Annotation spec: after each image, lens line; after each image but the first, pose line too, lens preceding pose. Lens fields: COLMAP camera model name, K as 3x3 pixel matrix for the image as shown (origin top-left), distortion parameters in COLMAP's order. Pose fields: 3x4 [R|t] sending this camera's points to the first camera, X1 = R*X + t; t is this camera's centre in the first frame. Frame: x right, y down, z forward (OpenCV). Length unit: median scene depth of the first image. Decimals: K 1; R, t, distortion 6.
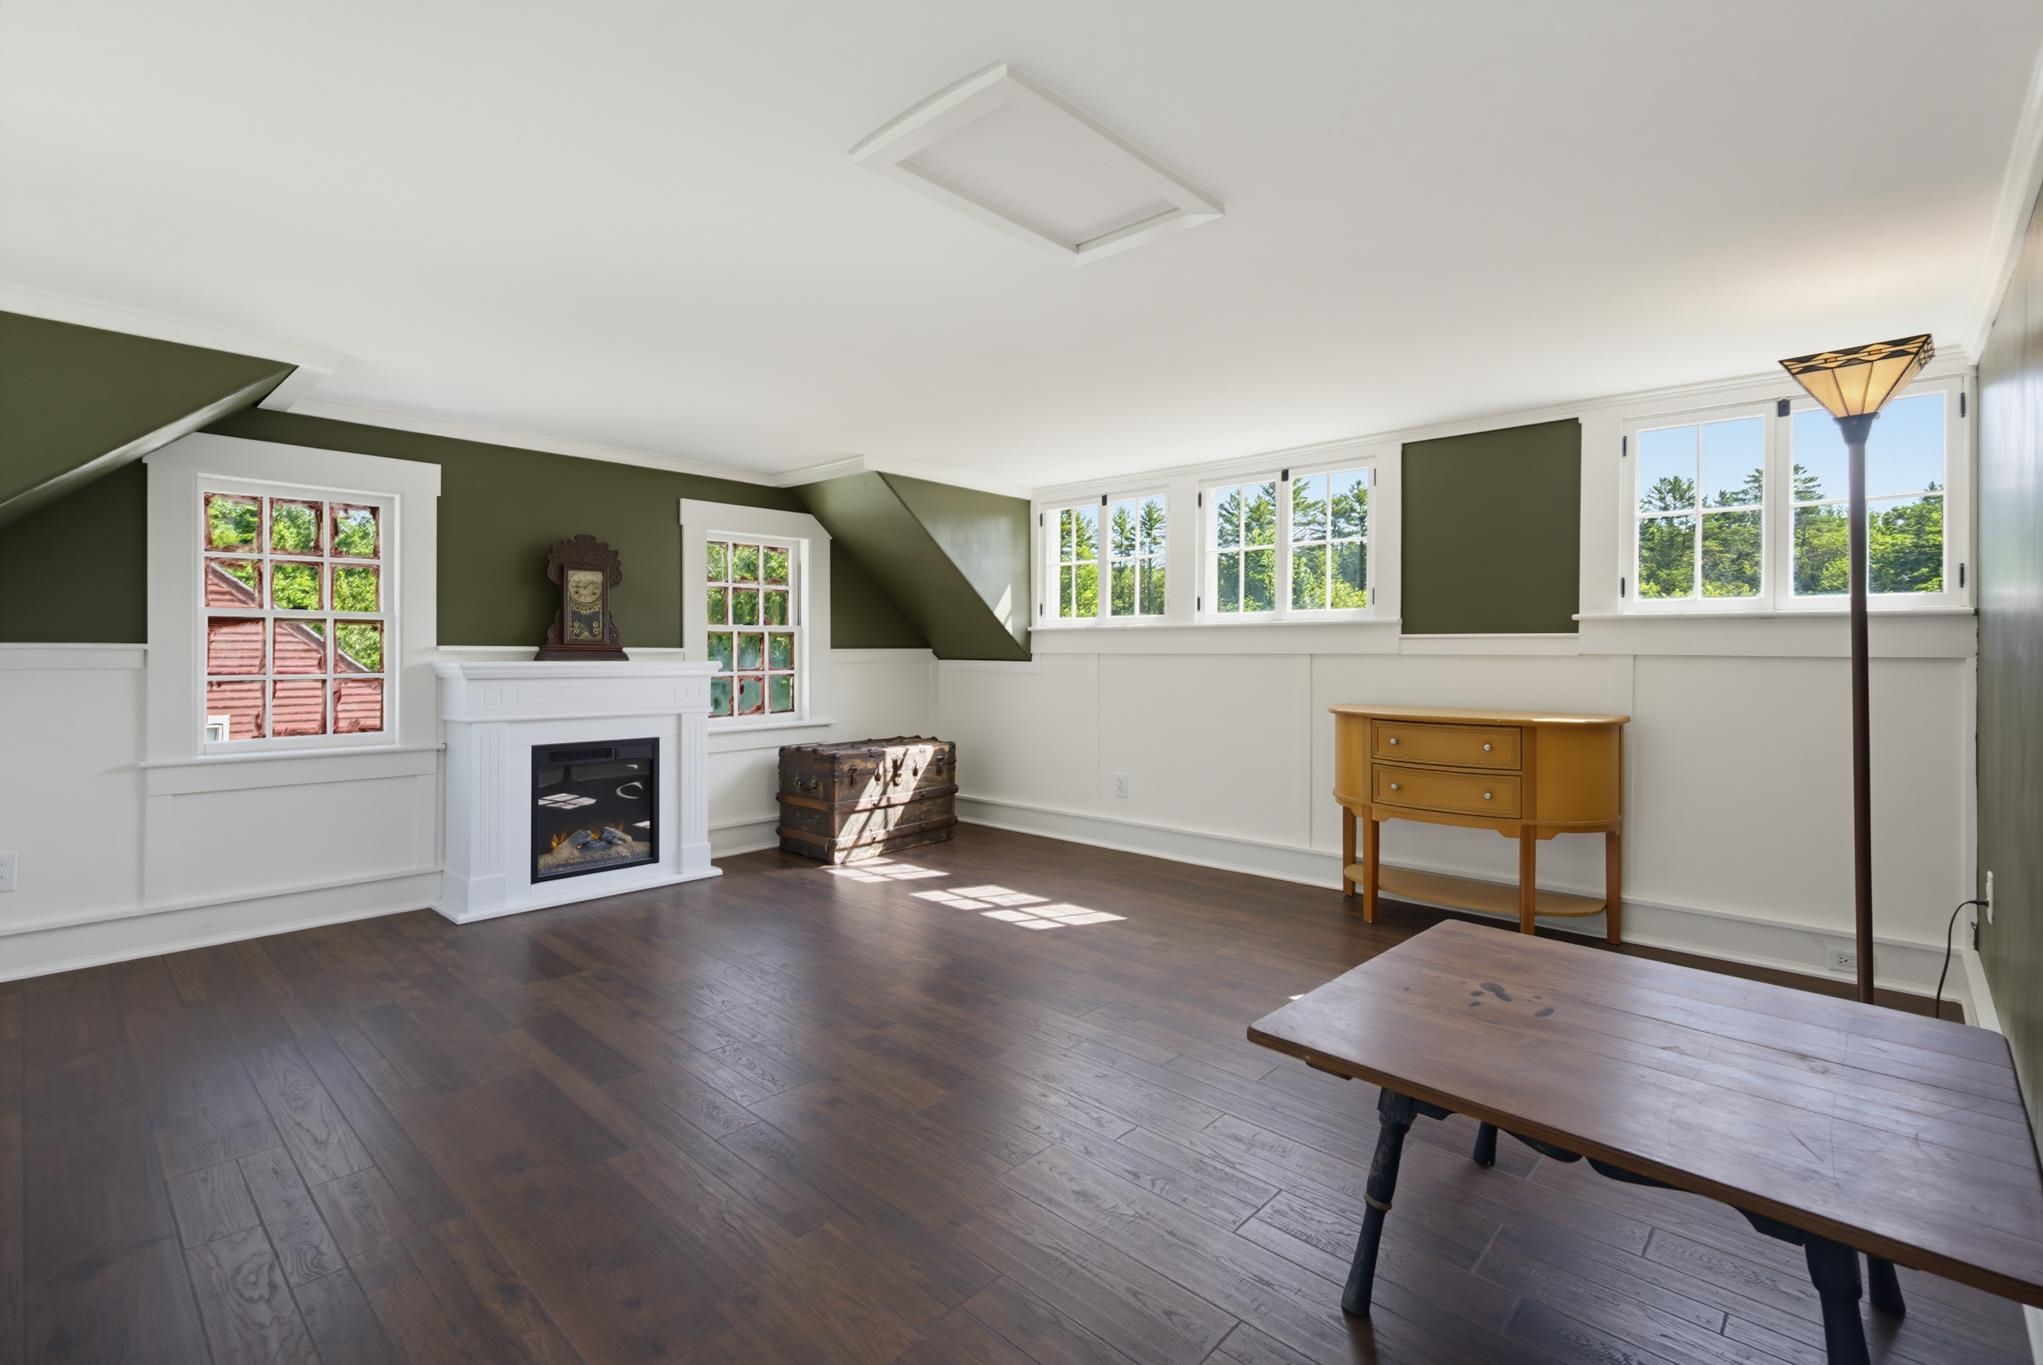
lens RADIAL K [[918.7, 0, 1025.3], [0, 918.7, 644.2], [0, 0, 1]] dist [0.003202, 0.000050]
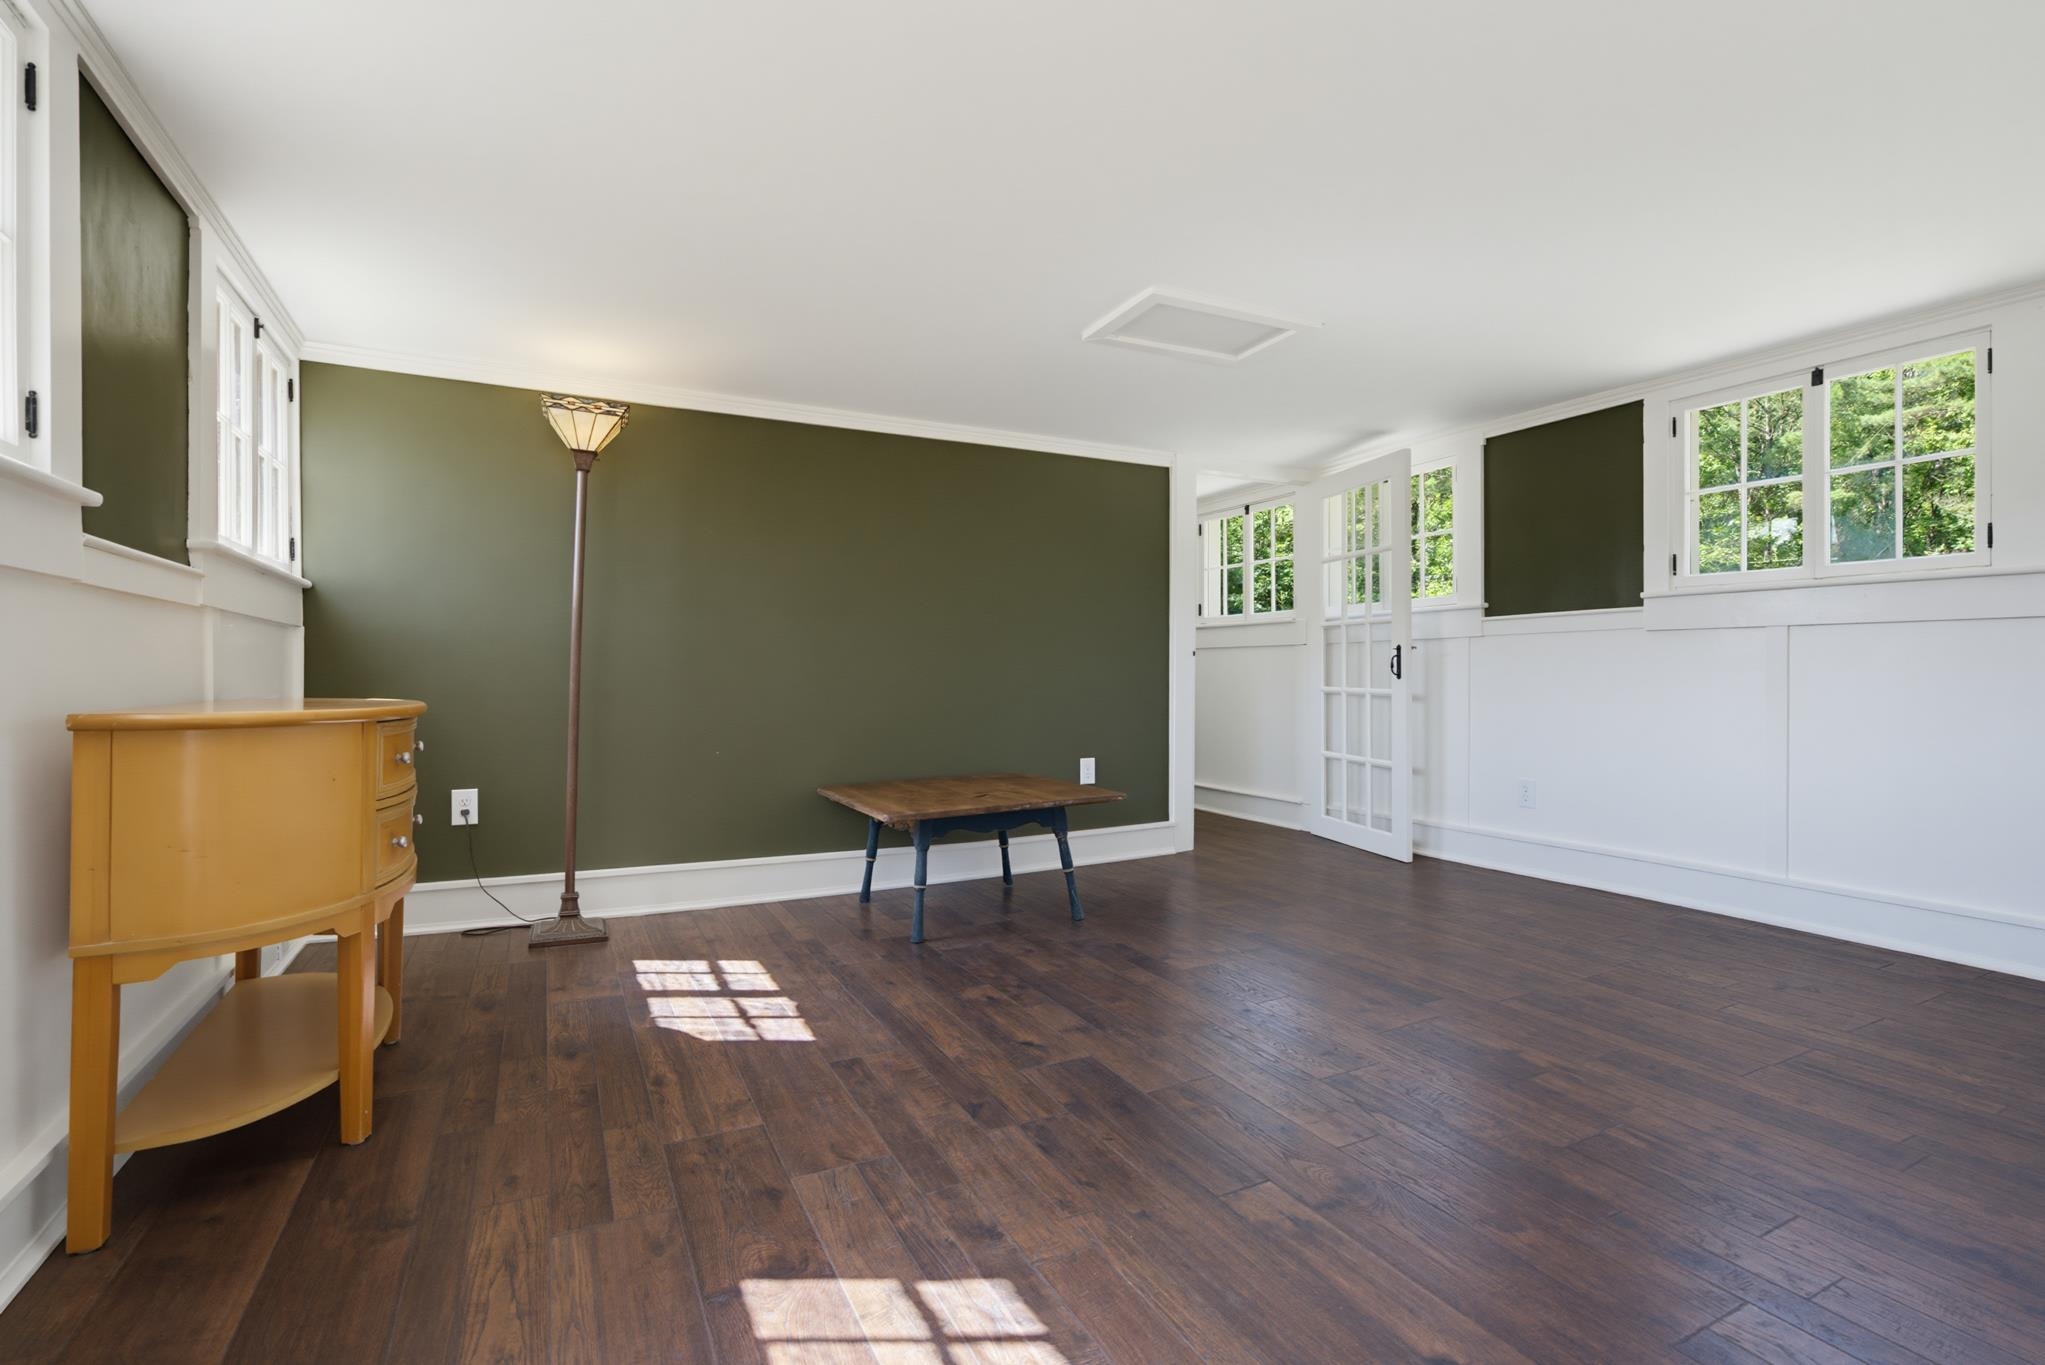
lens RADIAL K [[939.8, 0, 1022.5], [0, 939.8, 682.5], [0, 0, 1]] dist [-0.023696, -0.000280]
pose [[-0.938379, -0.004657, 0.345576, -0.131495], [-0.004635, 0.999989, 0.000889, 0.062222], [-0.345576, -0.000767, -0.938390, 1.417328]]
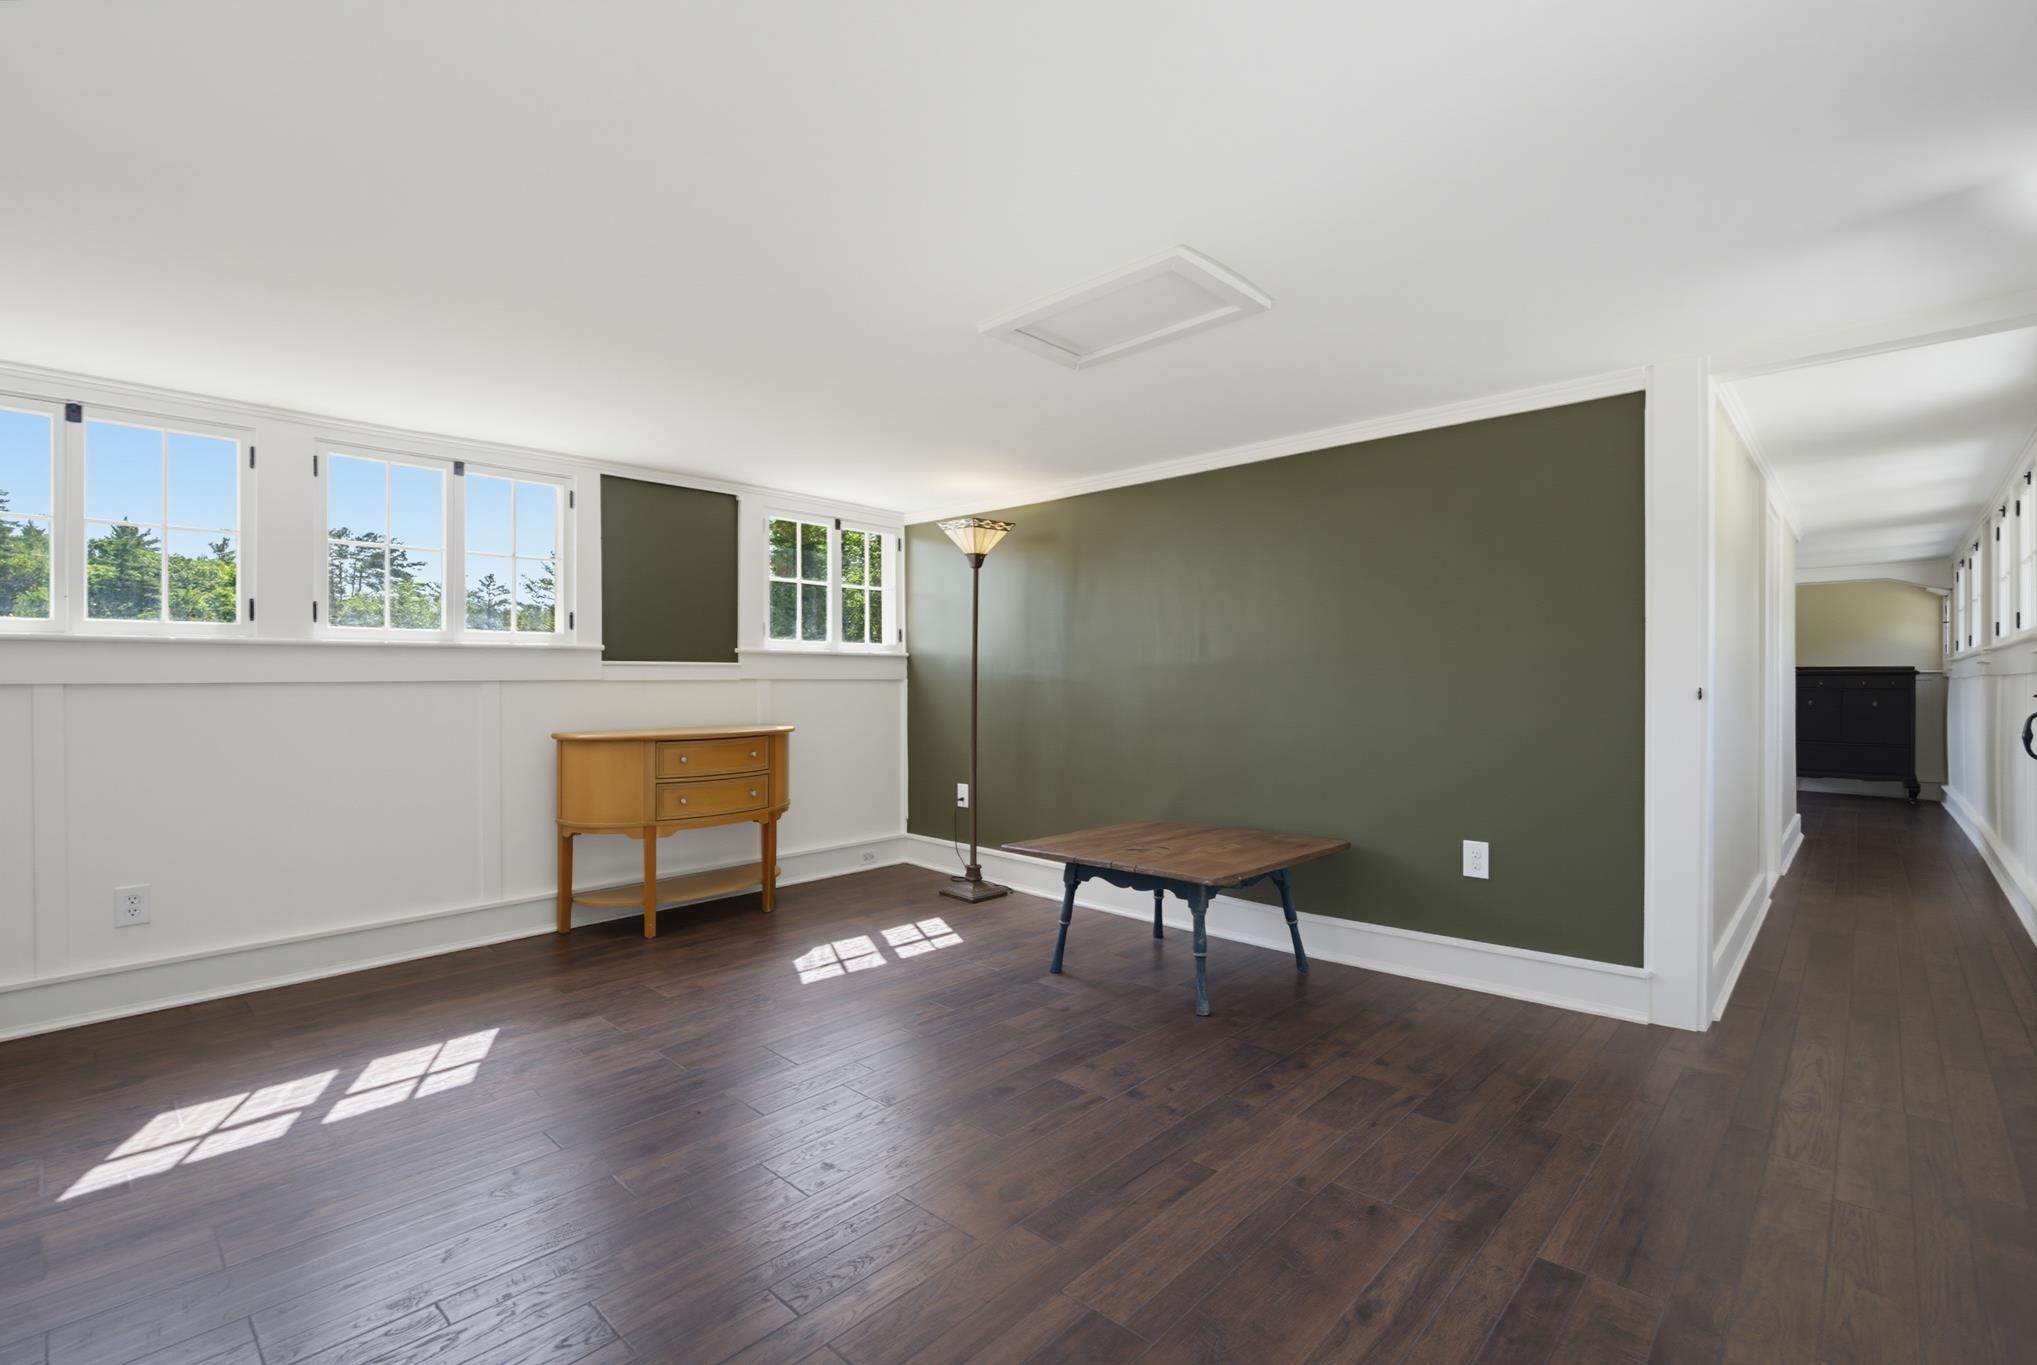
lens RADIAL K [[904.3, 0, 1018.5], [0, 904.3, 682.5], [0, 0, 1]] dist [-0.002325, -0.000463]
pose [[0.017743, -0.006318, 0.999823, -0.679555], [-0.004882, 0.999968, 0.006405, 0.005678], [-0.999831, -0.004995, 0.017712, 0.599943]]
